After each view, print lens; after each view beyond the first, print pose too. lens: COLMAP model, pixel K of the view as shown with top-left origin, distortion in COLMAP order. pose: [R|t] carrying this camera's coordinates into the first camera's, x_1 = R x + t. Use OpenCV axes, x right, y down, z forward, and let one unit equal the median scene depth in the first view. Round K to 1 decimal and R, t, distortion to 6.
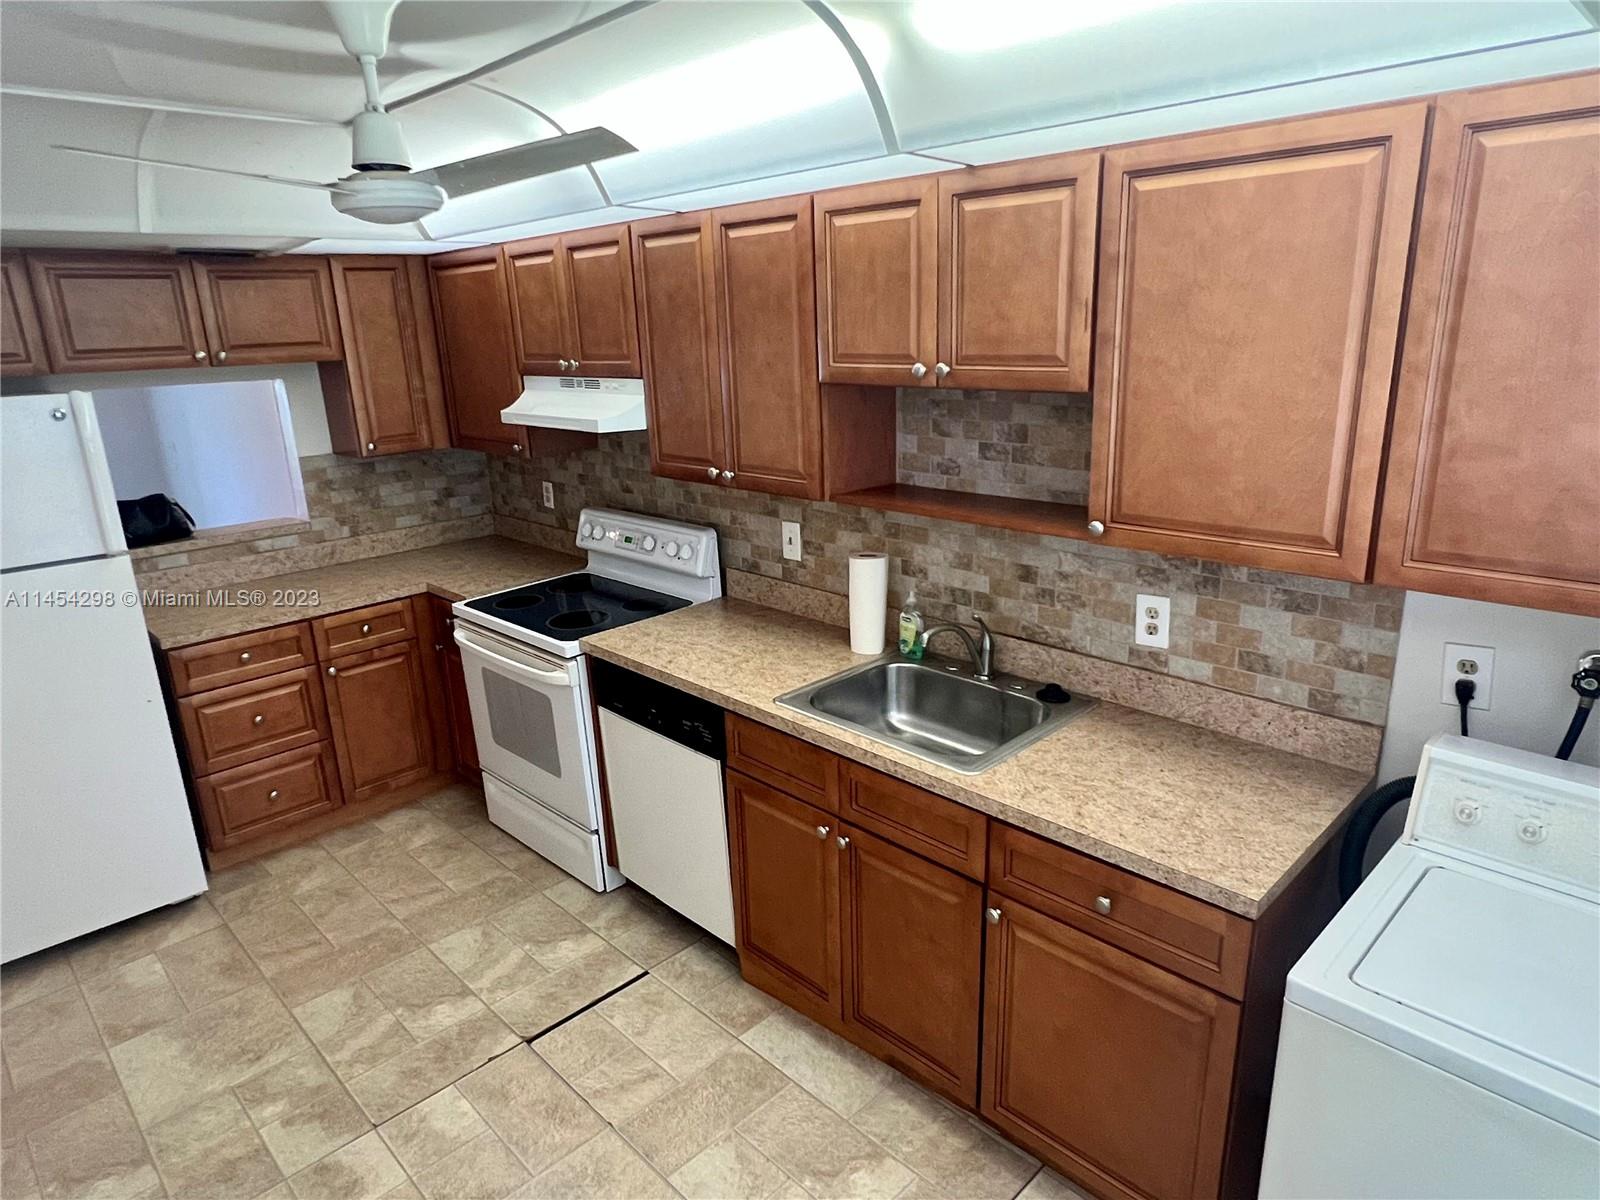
lens RADIAL K [[945.2, 0, 796.8], [0, 945.2, 611.3], [0, 0, 1]] dist [-0.015549, -0.000246]
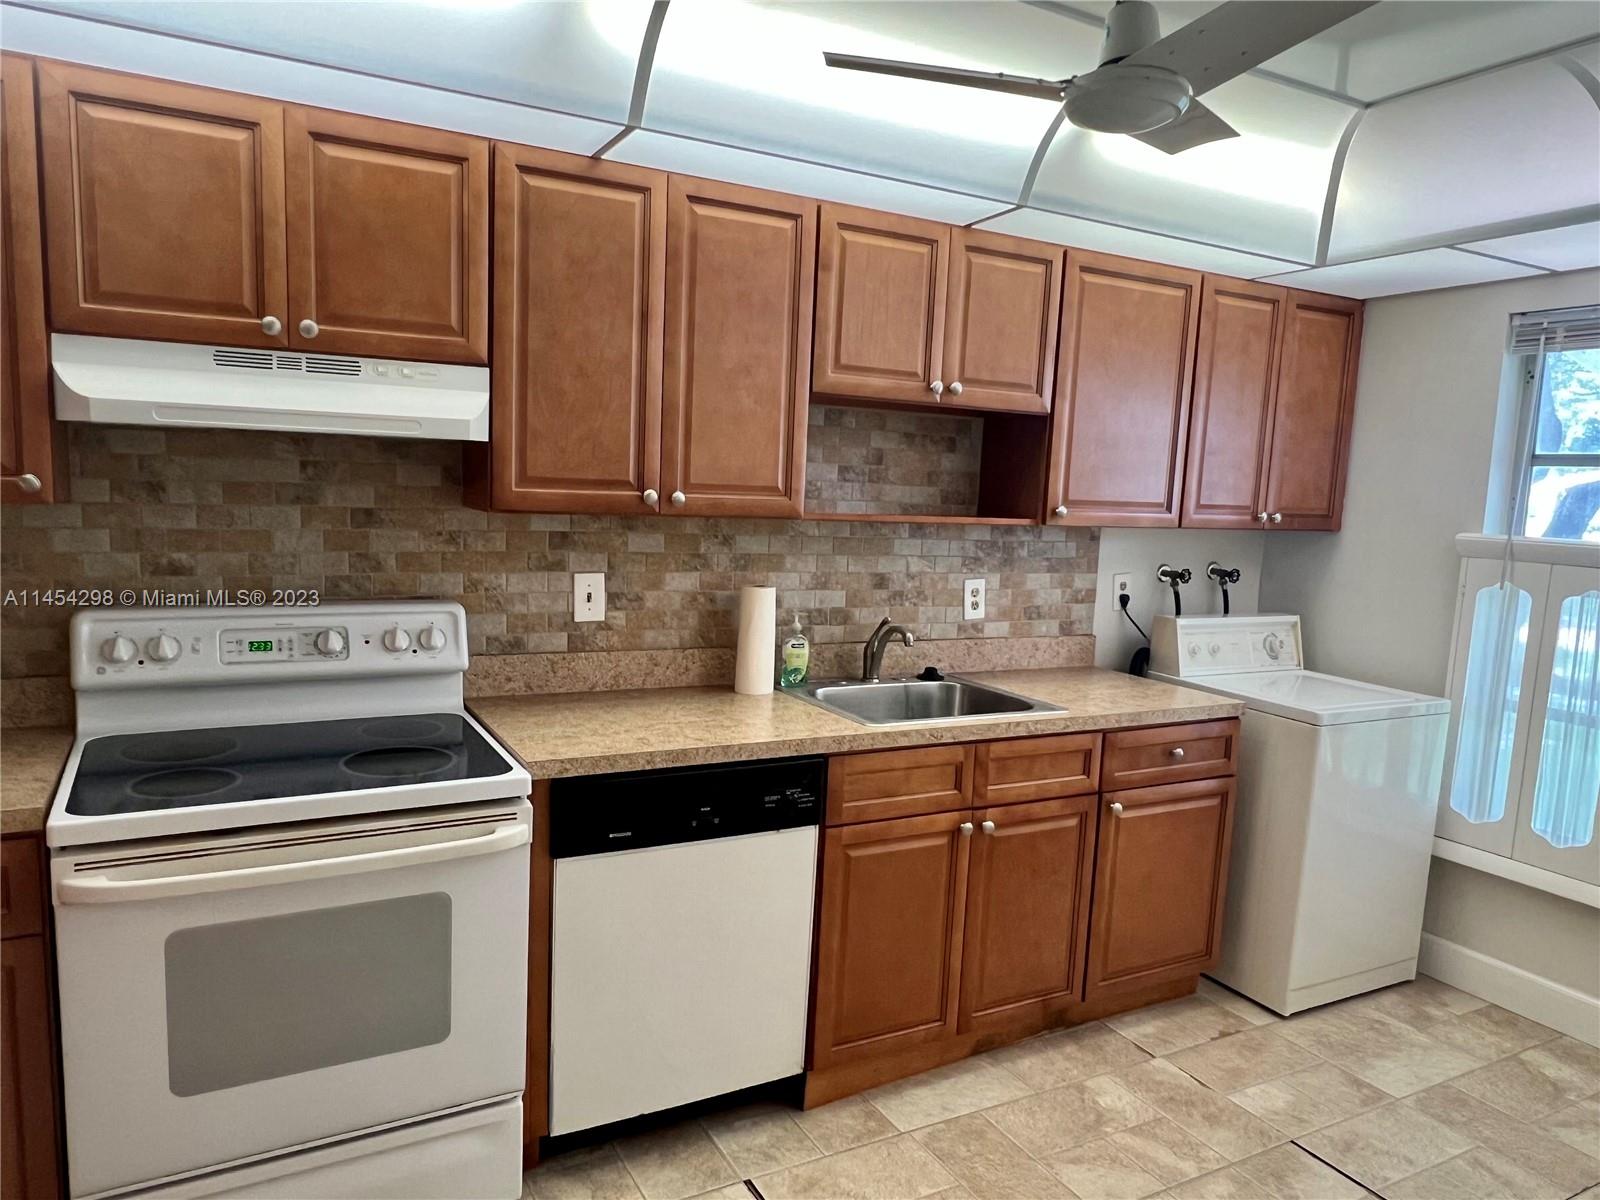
lens RADIAL K [[1065.5, 0, 785.6], [0, 1065.5, 621.6], [0, 0, 1]] dist [-0.004927, -0.004037]
pose [[0.291762, -0.083742, 0.952818, -0.908900], [0.231492, 0.972727, 0.014607, -0.033908], [-0.928055, 0.216308, 0.303191, 0.659743]]
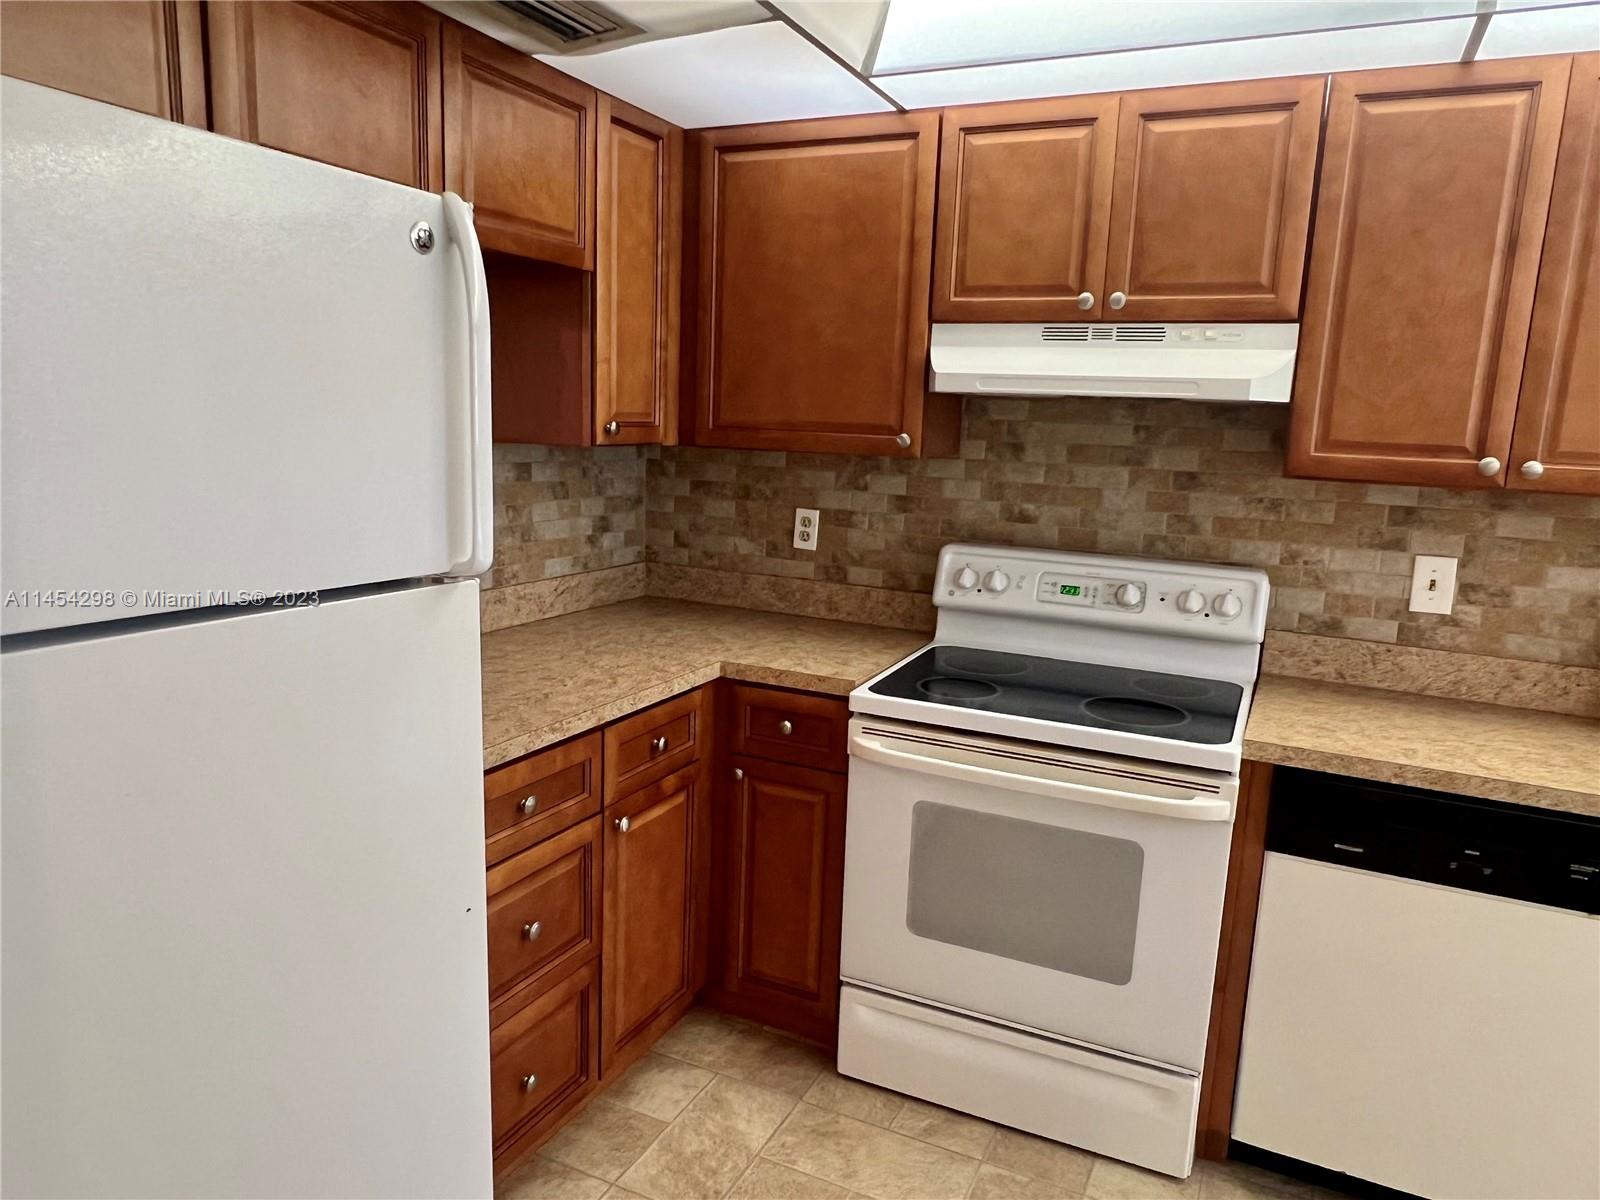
lens RADIAL K [[1065.5, 0, 802.9], [0, 1065.5, 614.7], [0, 0, 1]] dist [-0.004927, -0.004037]
pose [[0.942283, 0.008536, 0.334709, -0.770988], [0.028166, 0.994111, -0.104645, 0.014942], [-0.333631, 0.108033, 0.936493, 0.500002]]
